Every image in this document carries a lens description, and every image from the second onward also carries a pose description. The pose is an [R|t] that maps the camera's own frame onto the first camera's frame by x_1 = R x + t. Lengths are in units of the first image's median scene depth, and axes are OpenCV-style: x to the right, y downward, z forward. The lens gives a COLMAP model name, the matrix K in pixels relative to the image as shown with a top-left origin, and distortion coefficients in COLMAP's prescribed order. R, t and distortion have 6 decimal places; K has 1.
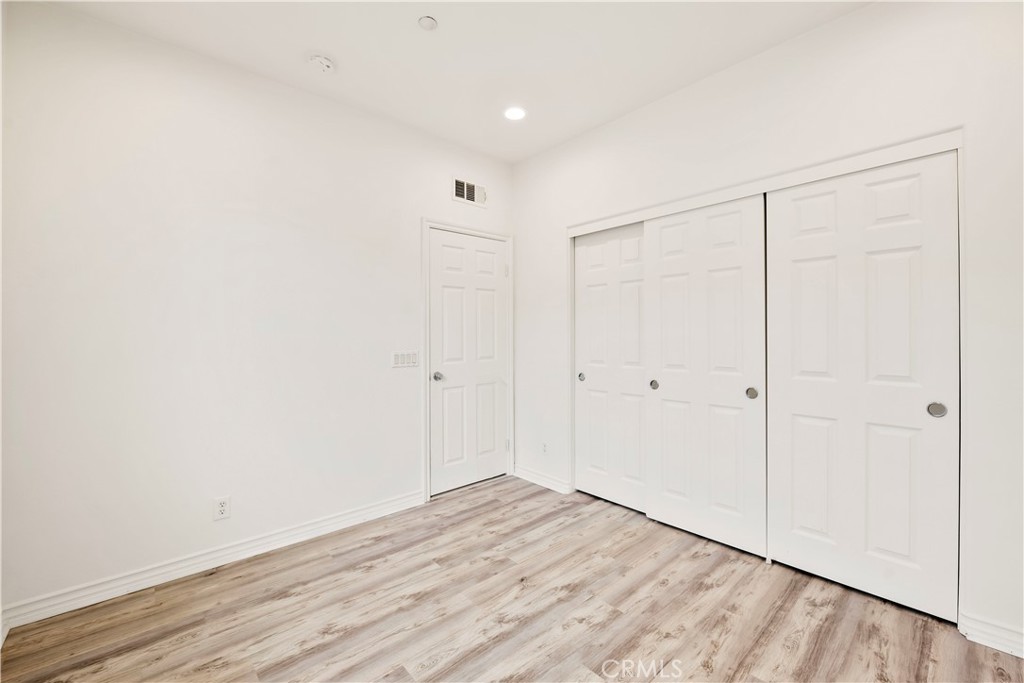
lens RADIAL K [[417.4, 0, 516.5], [0, 417.4, 340.1], [0, 0, 1]] dist [-0.013960, -0.000282]
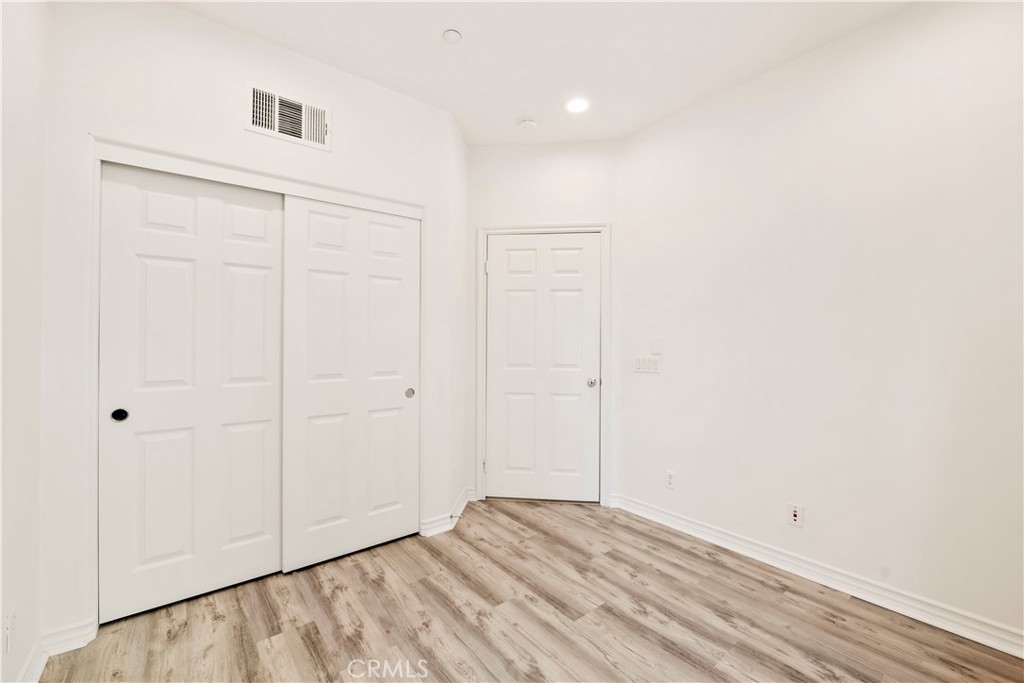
lens RADIAL K [[417.4, 0, 516.1], [0, 417.4, 337.2], [0, 0, 1]] dist [-0.013960, -0.000282]
pose [[0.049383, 0.005708, 0.998764, -0.415037], [0.012645, 0.999900, -0.006340, -0.006566], [-0.998700, 0.012942, 0.049306, 0.491546]]
